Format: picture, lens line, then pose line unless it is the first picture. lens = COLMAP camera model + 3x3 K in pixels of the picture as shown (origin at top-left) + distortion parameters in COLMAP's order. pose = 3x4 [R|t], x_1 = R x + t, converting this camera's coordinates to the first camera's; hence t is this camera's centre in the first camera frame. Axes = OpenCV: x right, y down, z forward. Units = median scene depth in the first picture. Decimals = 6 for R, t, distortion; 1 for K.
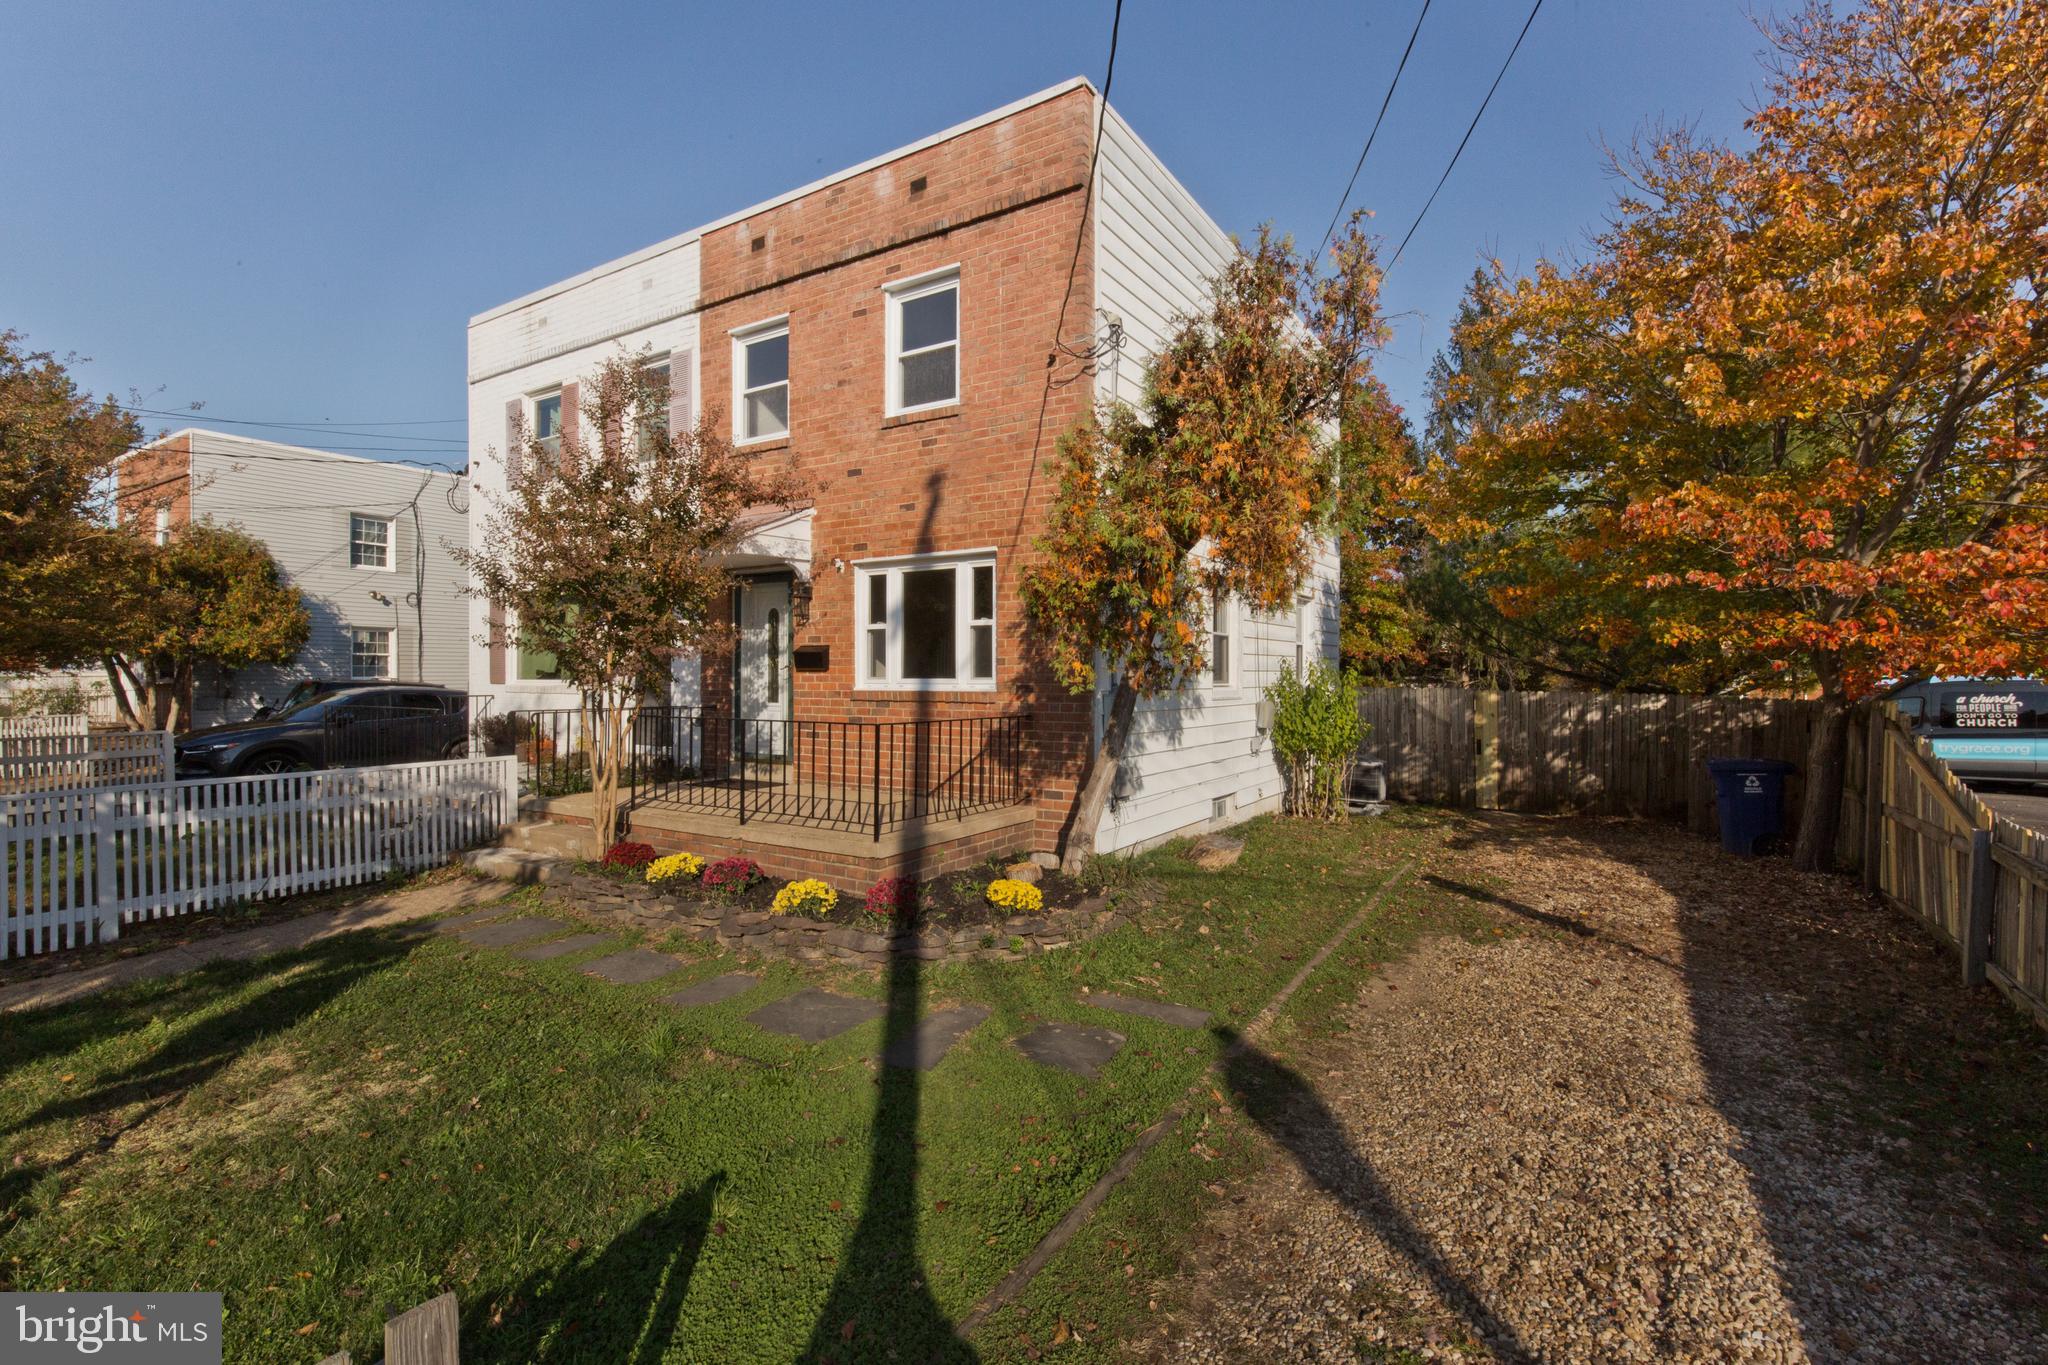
lens RADIAL K [[917.8, 0, 1029.2], [0, 917.8, 675.8], [0, 0, 1]] dist [0.000065, -0.000161]
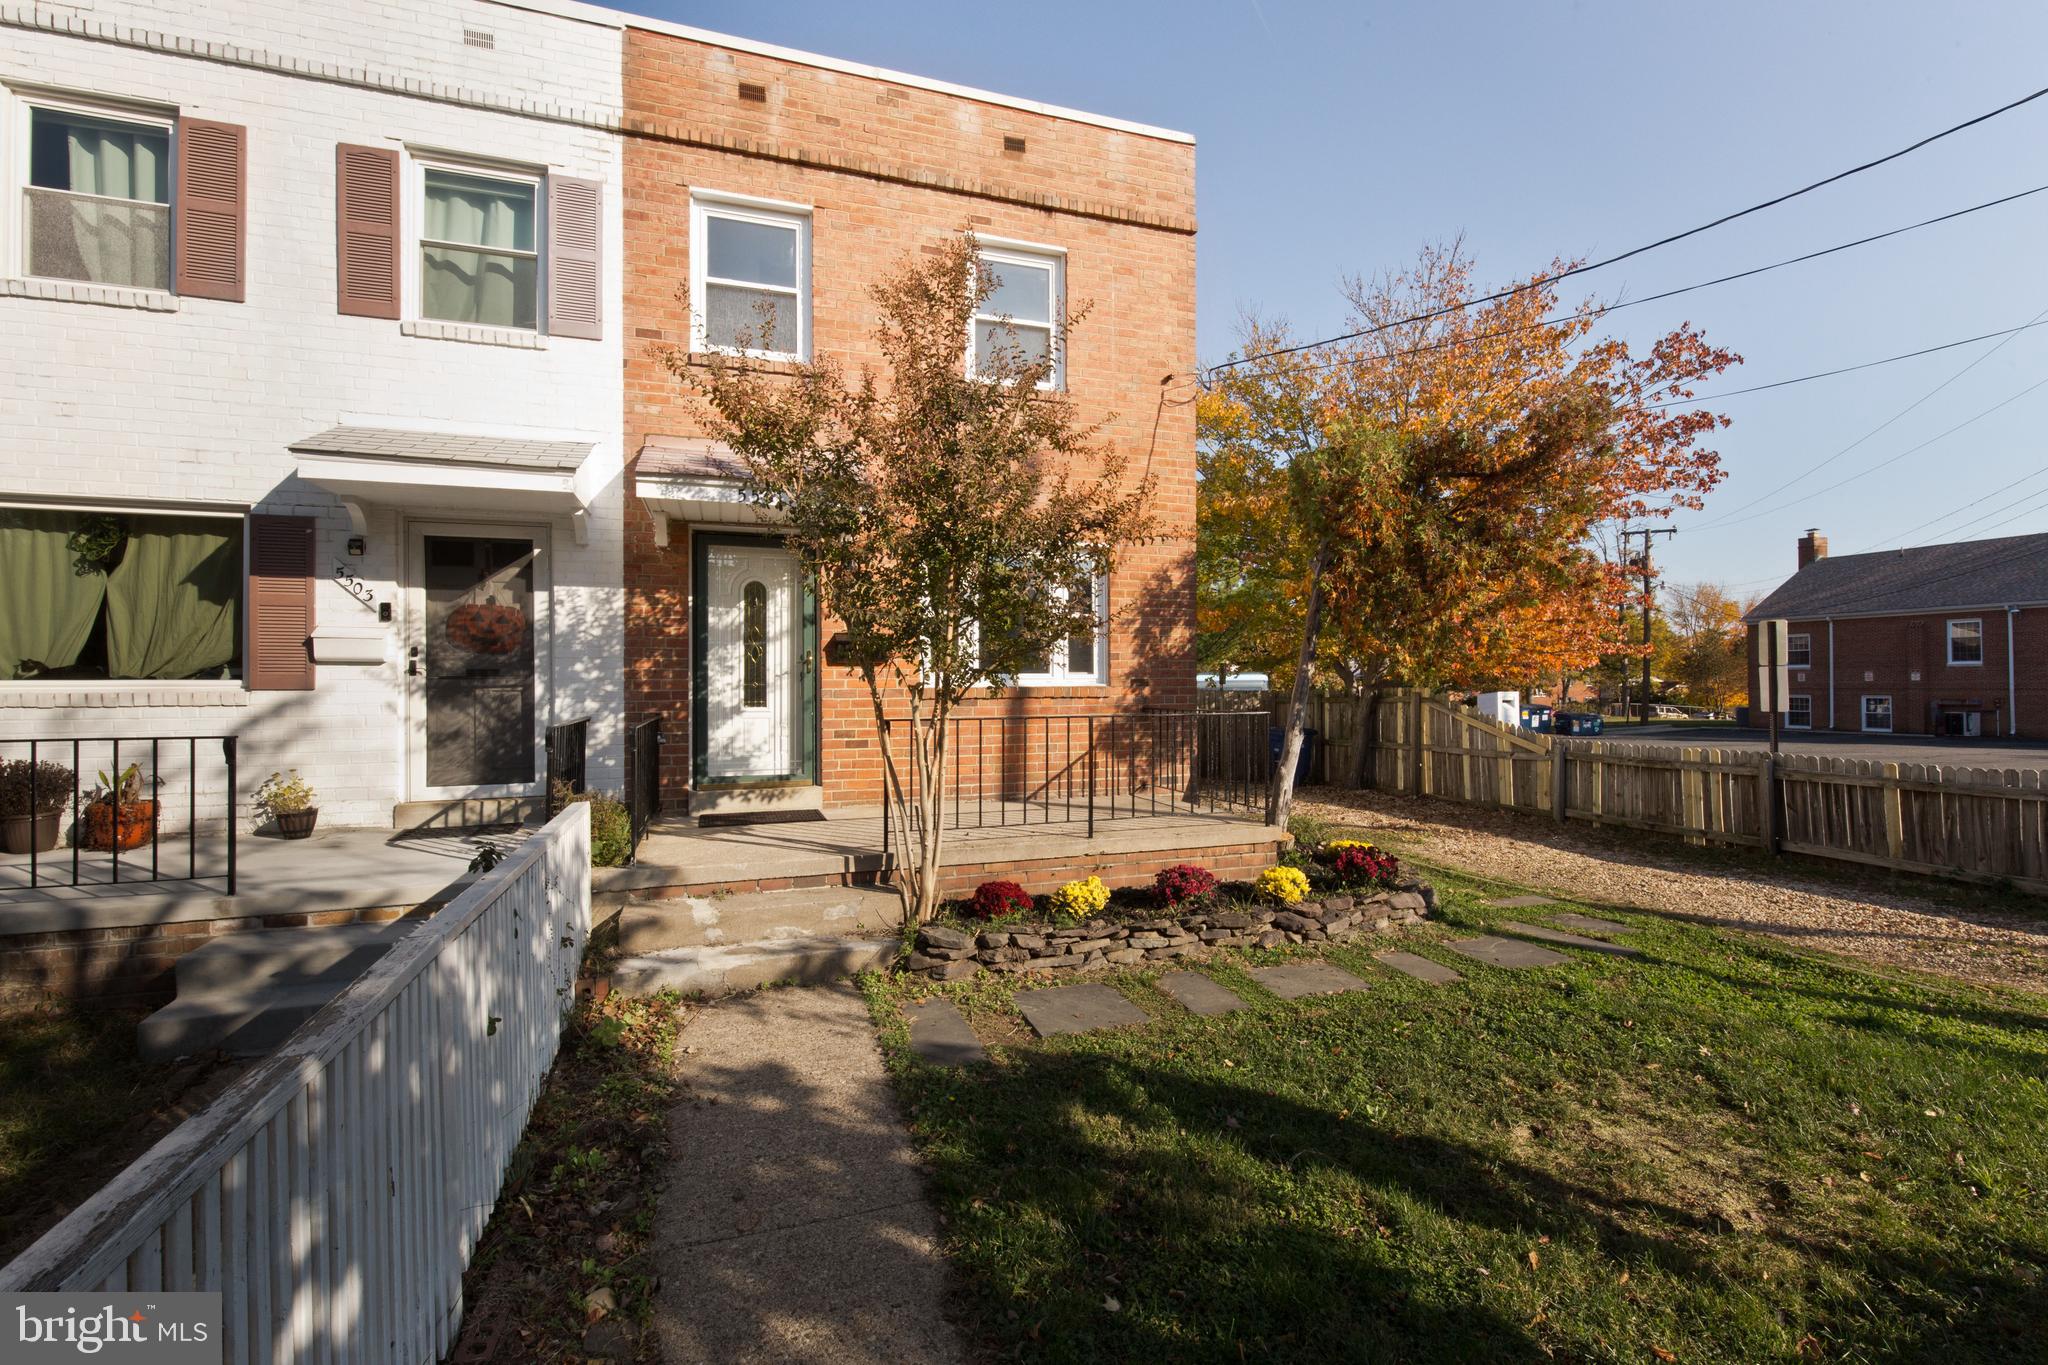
lens RADIAL K [[917.8, 0, 1029.2], [0, 917.8, 675.8], [0, 0, 1]] dist [0.000065, -0.000161]
pose [[0.623869, 0.002579, 0.781525, -0.855499], [0.005582, 0.999954, -0.007756, 0.013178], [-0.781509, 0.009201, 0.623826, 0.419429]]
